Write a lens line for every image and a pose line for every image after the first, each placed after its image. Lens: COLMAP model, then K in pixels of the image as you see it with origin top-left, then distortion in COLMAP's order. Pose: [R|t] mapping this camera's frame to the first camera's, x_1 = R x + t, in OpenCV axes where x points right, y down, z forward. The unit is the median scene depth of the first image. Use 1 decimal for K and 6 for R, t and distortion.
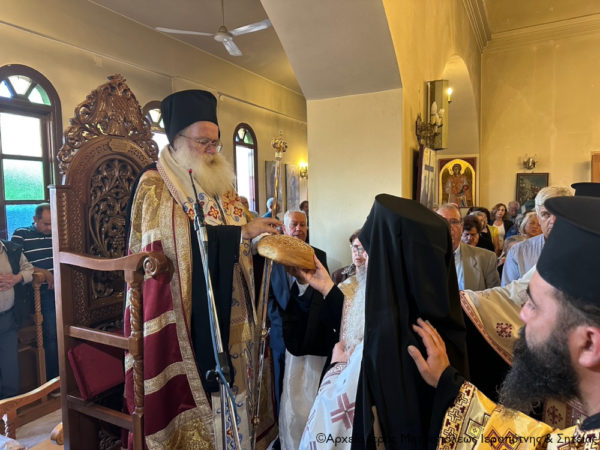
lens RADIAL K [[422.5, 0, 302.7], [0, 422.5, 225.8], [0, 0, 1]] dist [0.074885, -0.089791]
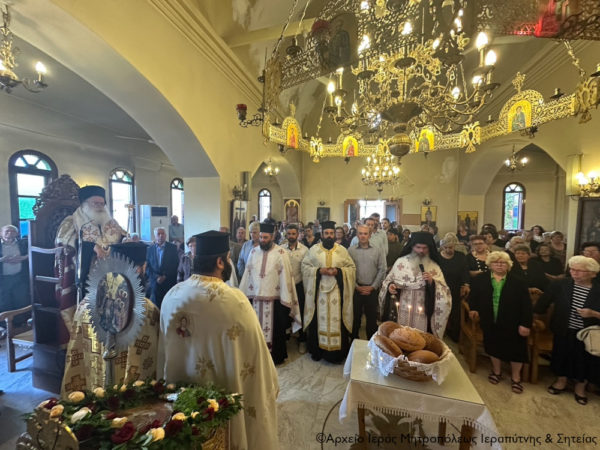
lens RADIAL K [[240.1, 0, 300.0], [0, 240.1, 224.2], [0, 0, 1]] dist [-0.002005, -0.000598]
pose [[0.975577, 0.015345, 0.219121, 0.172159], [-0.011758, 0.999775, -0.017666, -0.016293], [-0.219343, 0.014658, 0.975538, -0.187696]]
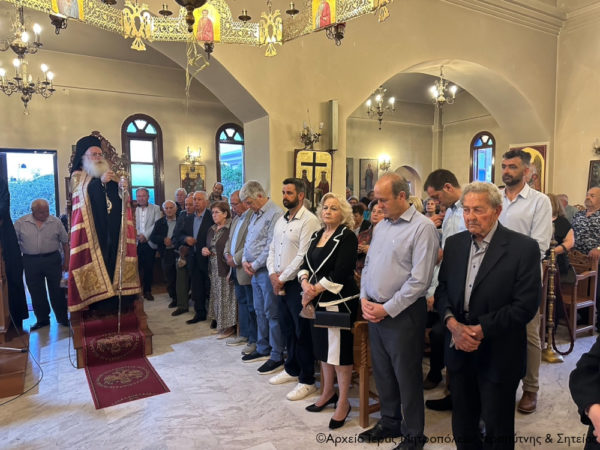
lens RADIAL K [[422.5, 0, 301.3], [0, 422.5, 225.9], [0, 0, 1]] dist [0.074885, -0.089791]
pose [[0.847864, 0.050578, -0.527797, 0.536408], [-0.041491, 0.998716, 0.029055, 0.018160], [0.528589, -0.002736, 0.848874, -0.124785]]
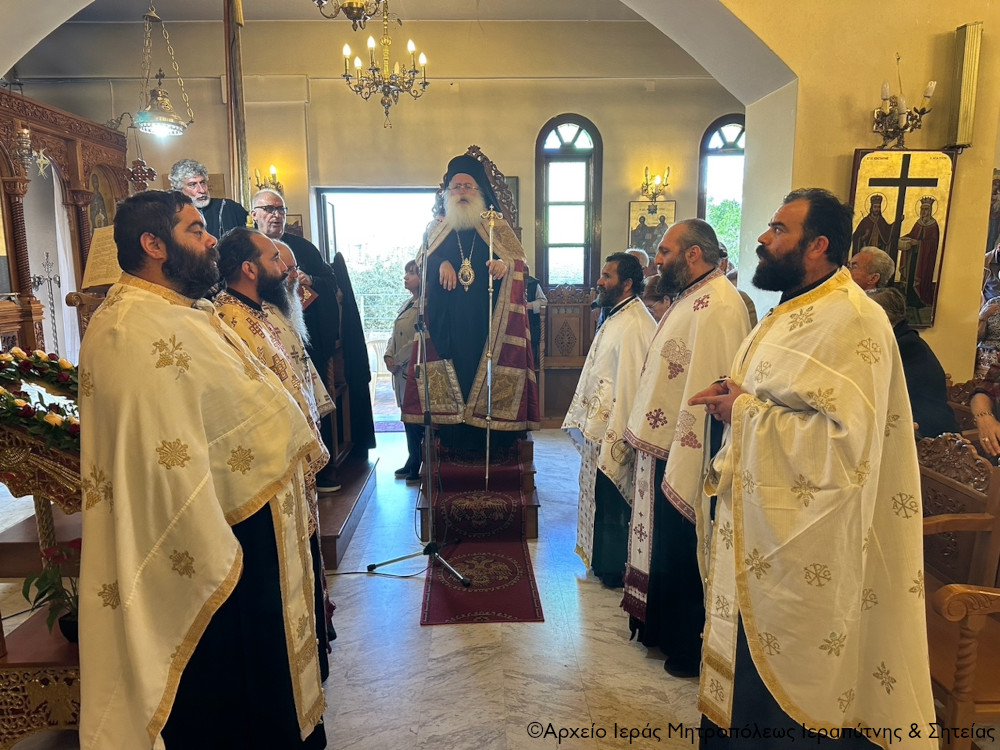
lens RADIAL K [[704.2, 0, 497.0], [0, 704.2, 379.0], [0, 0, 1]] dist [0.074885, -0.089791]
pose [[0.486414, 0.156382, -0.859619, 0.501075], [-0.056175, 0.987414, 0.147844, 0.015993], [0.871921, -0.023625, 0.489077, -0.024991]]
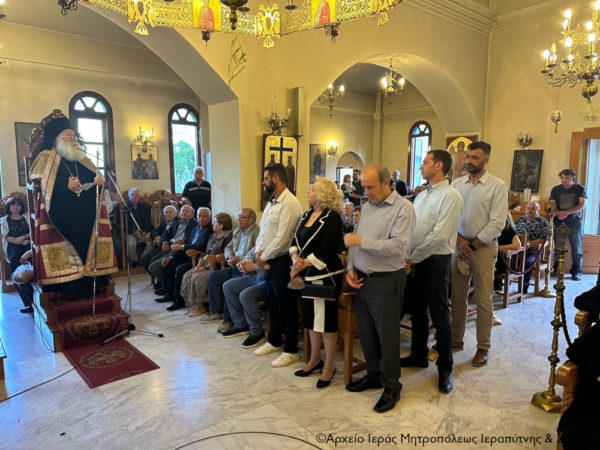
lens RADIAL K [[422.5, 0, 300.3], [0, 422.5, 225.6], [0, 0, 1]] dist [0.074885, -0.089791]
pose [[0.921222, 0.065128, -0.383546, 0.495749], [-0.044819, 0.997090, 0.061662, 0.021042], [0.386446, -0.039614, 0.921461, -0.187840]]
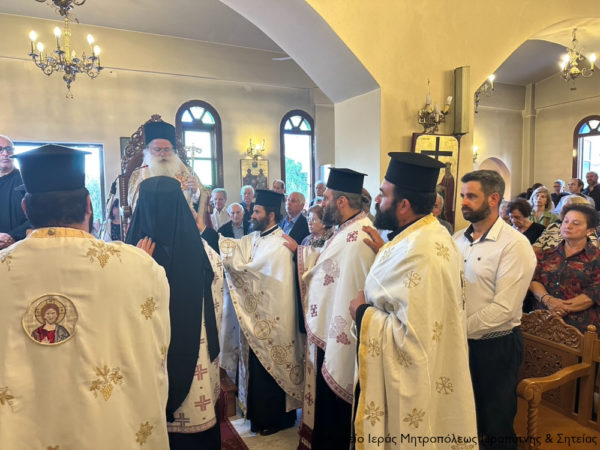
lens RADIAL K [[422.5, 0, 296.6], [0, 422.5, 220.7], [0, 0, 1]] dist [0.074885, -0.089791]
pose [[0.803720, 0.046769, -0.593167, 0.342997], [-0.037806, 0.998906, 0.027534, 0.009816], [0.593805, 0.000295, 0.804609, -0.036492]]
